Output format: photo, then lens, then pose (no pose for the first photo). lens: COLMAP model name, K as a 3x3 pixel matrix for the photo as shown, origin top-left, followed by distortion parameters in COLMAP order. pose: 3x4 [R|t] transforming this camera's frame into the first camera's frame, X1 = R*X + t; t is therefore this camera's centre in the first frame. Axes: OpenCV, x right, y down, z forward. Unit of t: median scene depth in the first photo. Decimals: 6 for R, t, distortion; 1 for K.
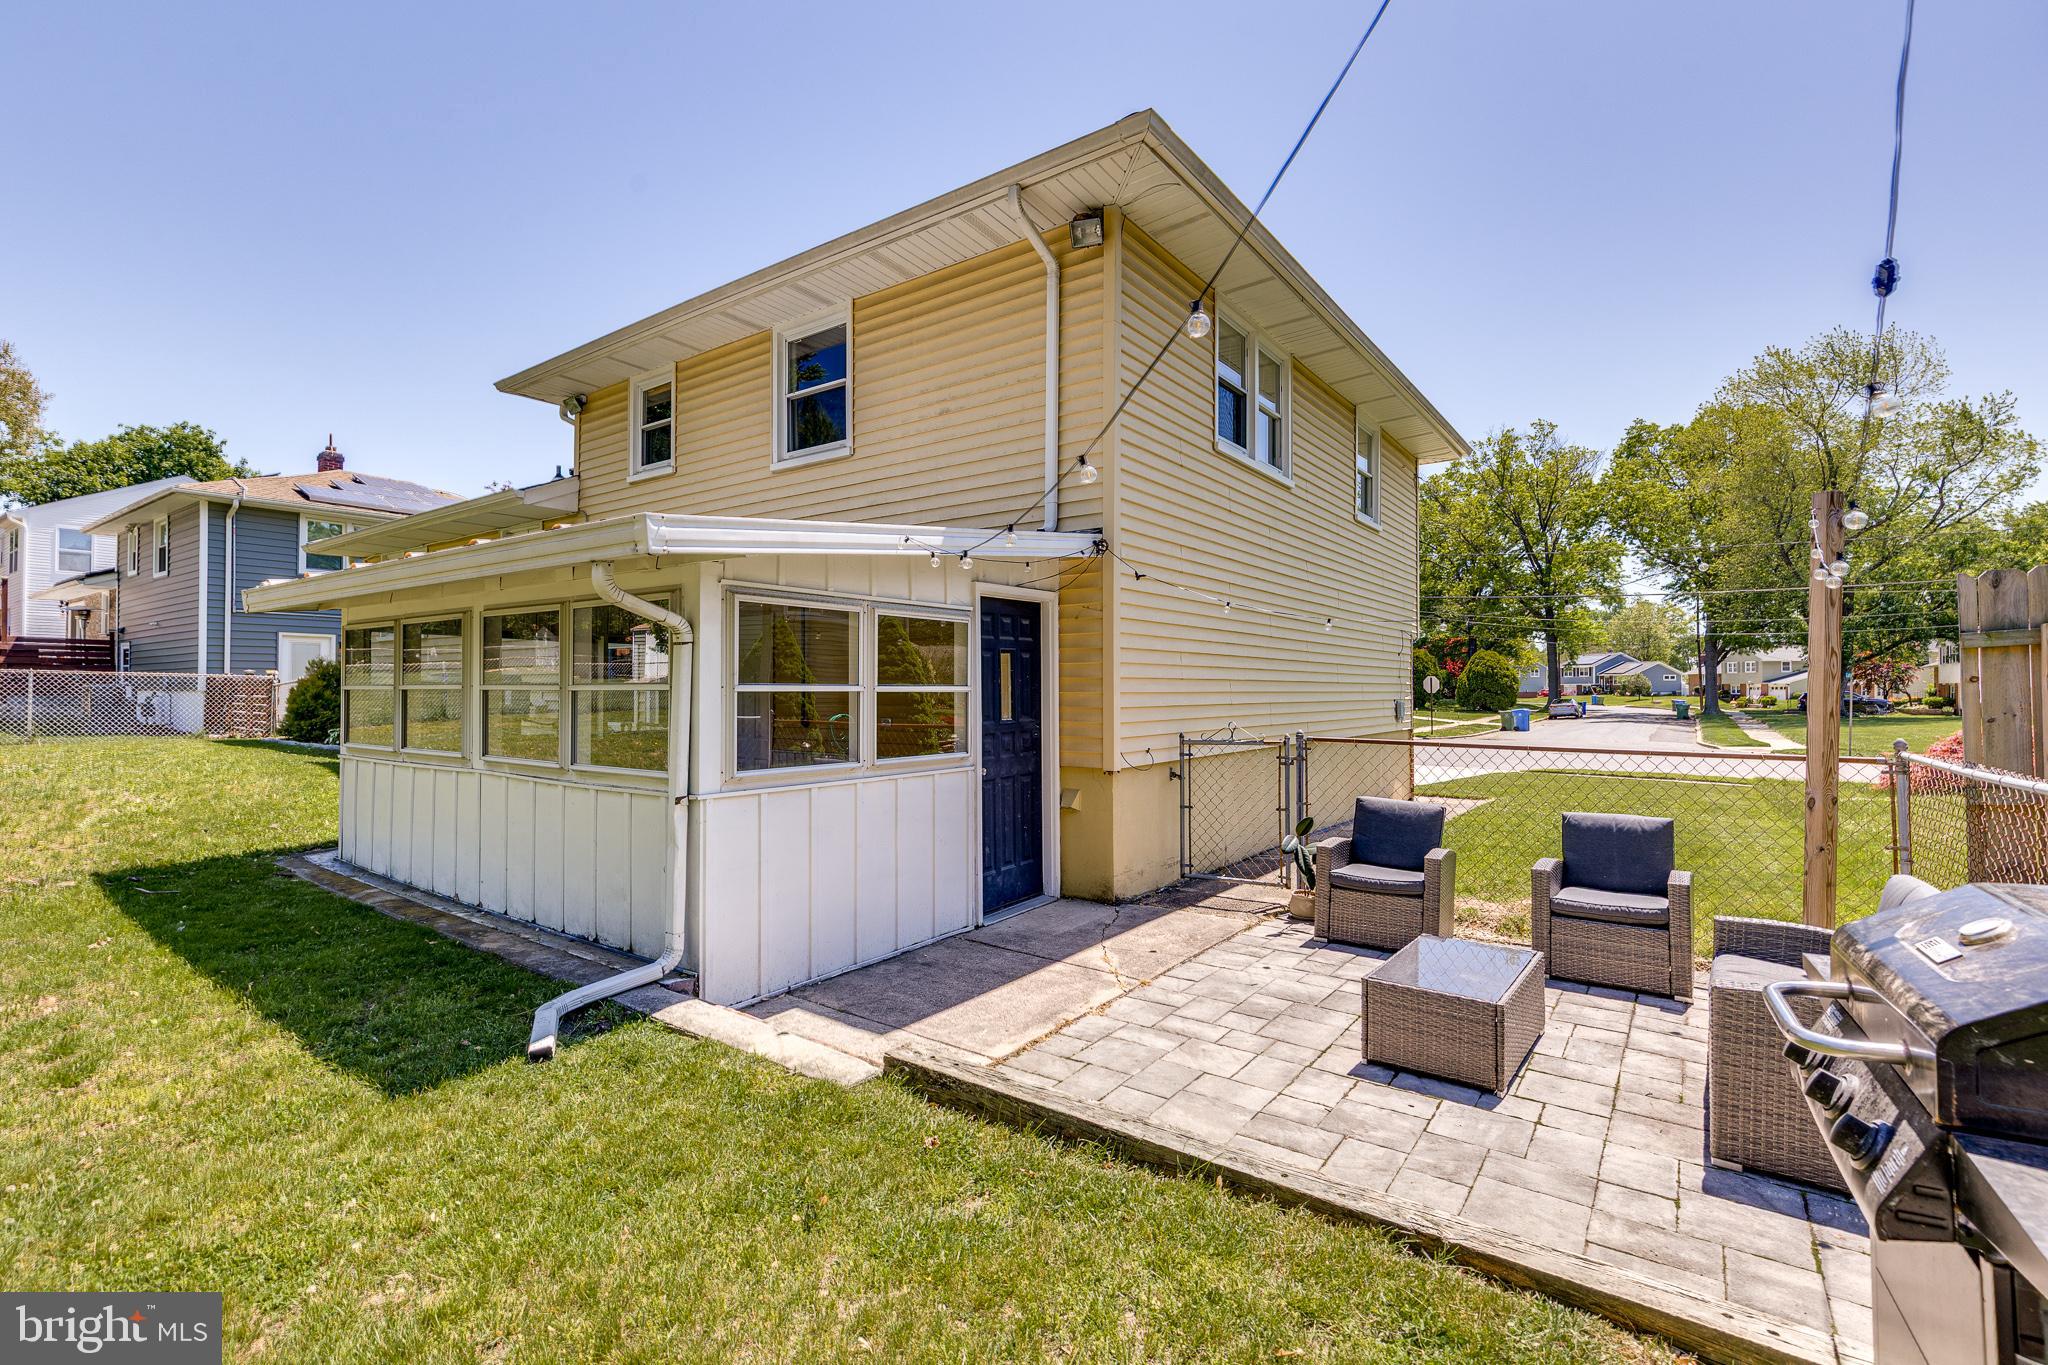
lens RADIAL K [[922.7, 0, 1024.6], [0, 922.7, 677.9], [0, 0, 1]] dist [0.003418, -0.000284]
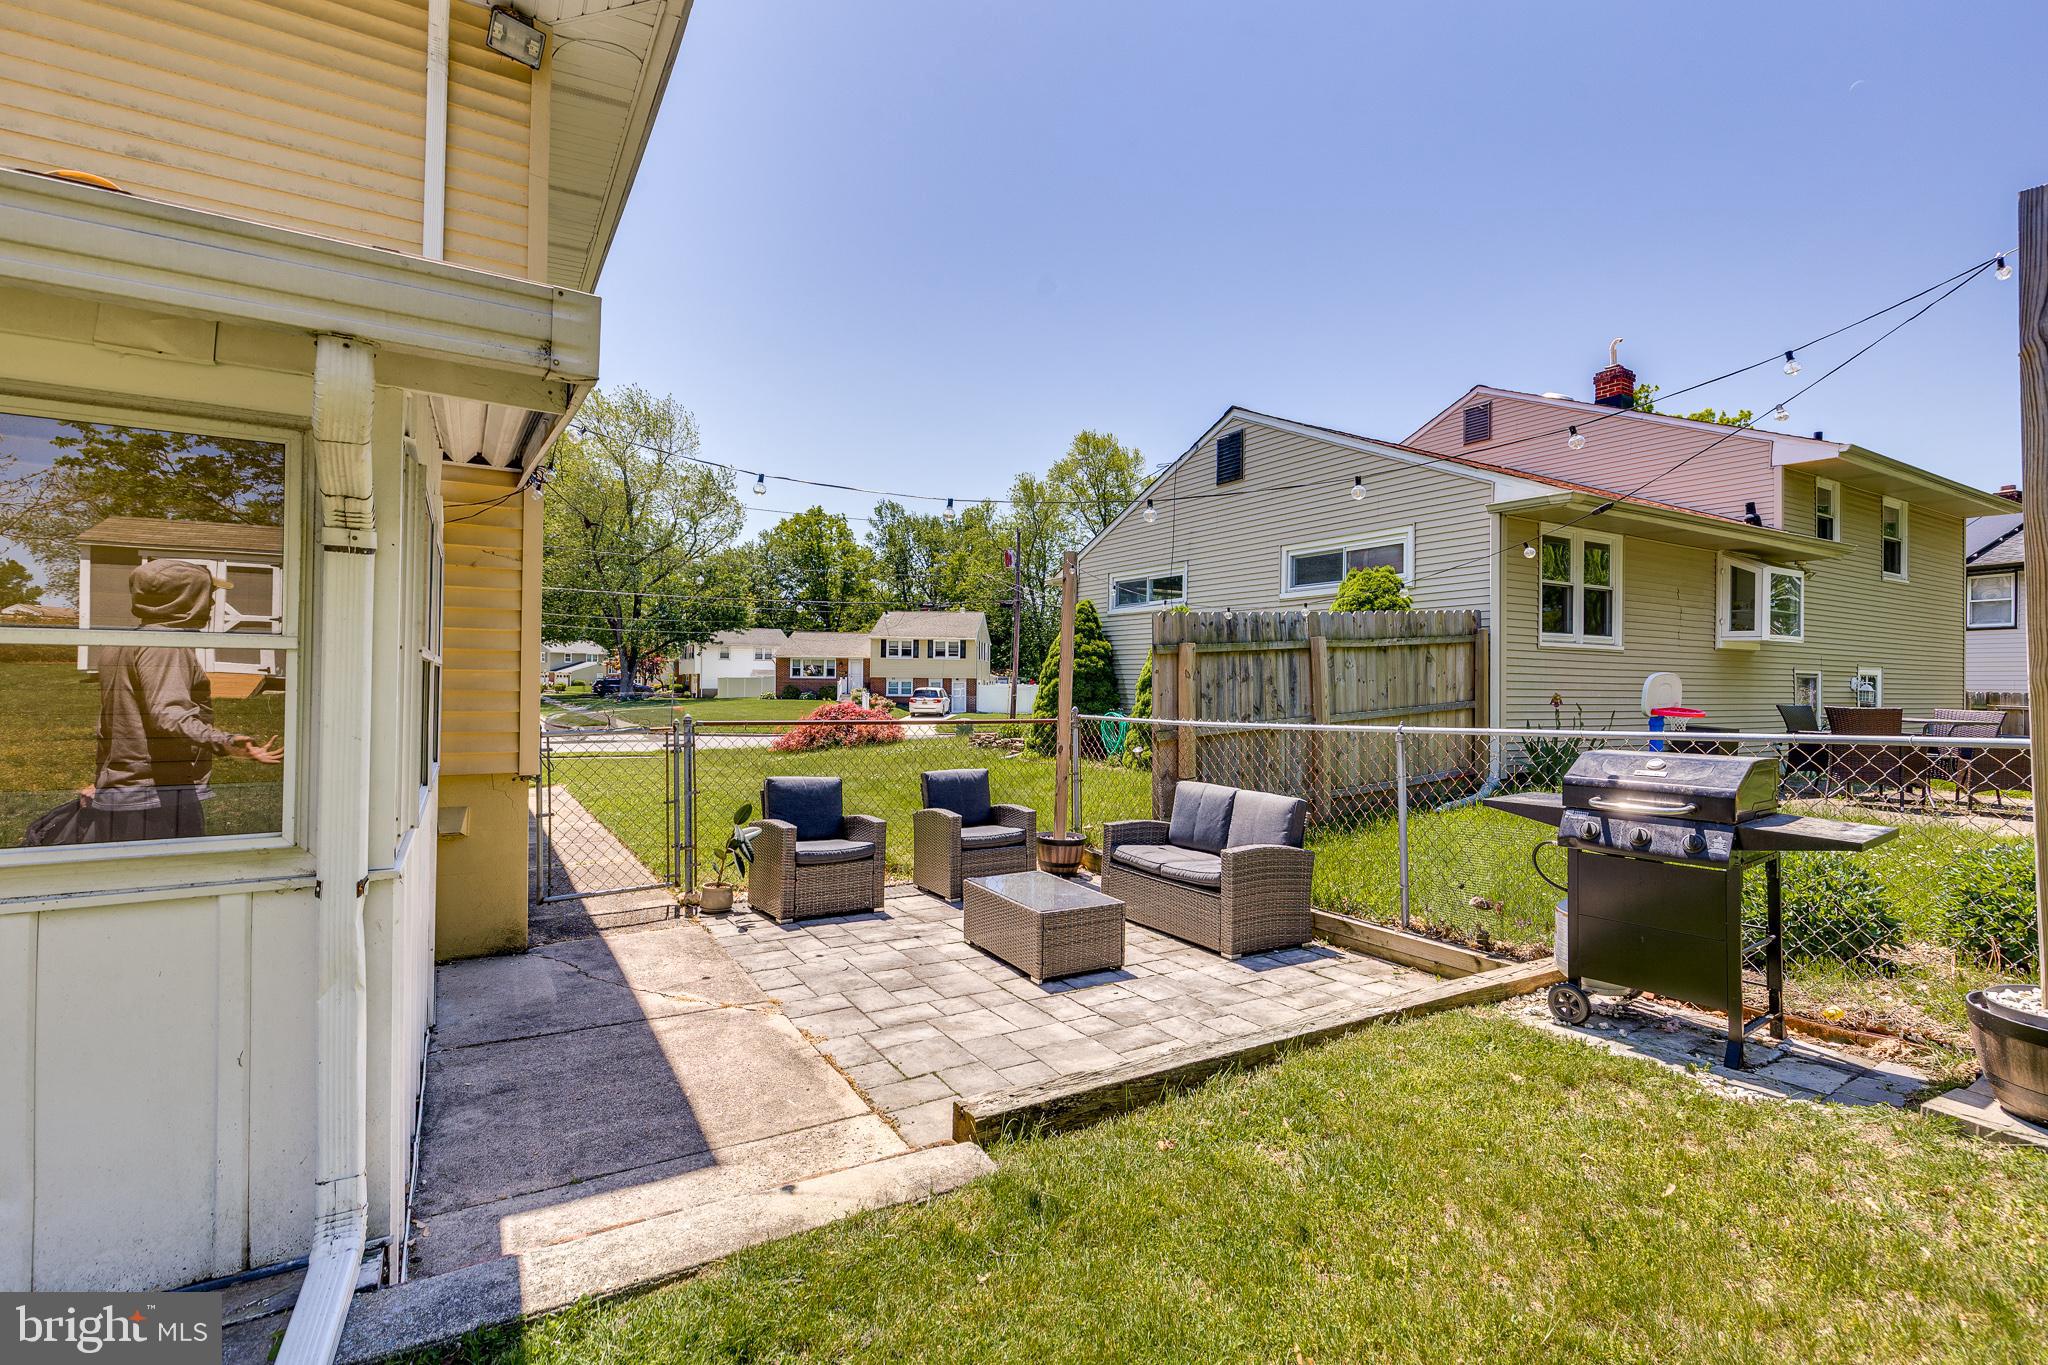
lens RADIAL K [[922.7, 0, 1024.6], [0, 922.7, 677.9], [0, 0, 1]] dist [0.003418, -0.000284]
pose [[0.386246, 0.008781, 0.922354, -0.687420], [-0.021760, 0.999763, -0.000406, 0.020153], [-0.922139, -0.019913, 0.386345, 0.520300]]
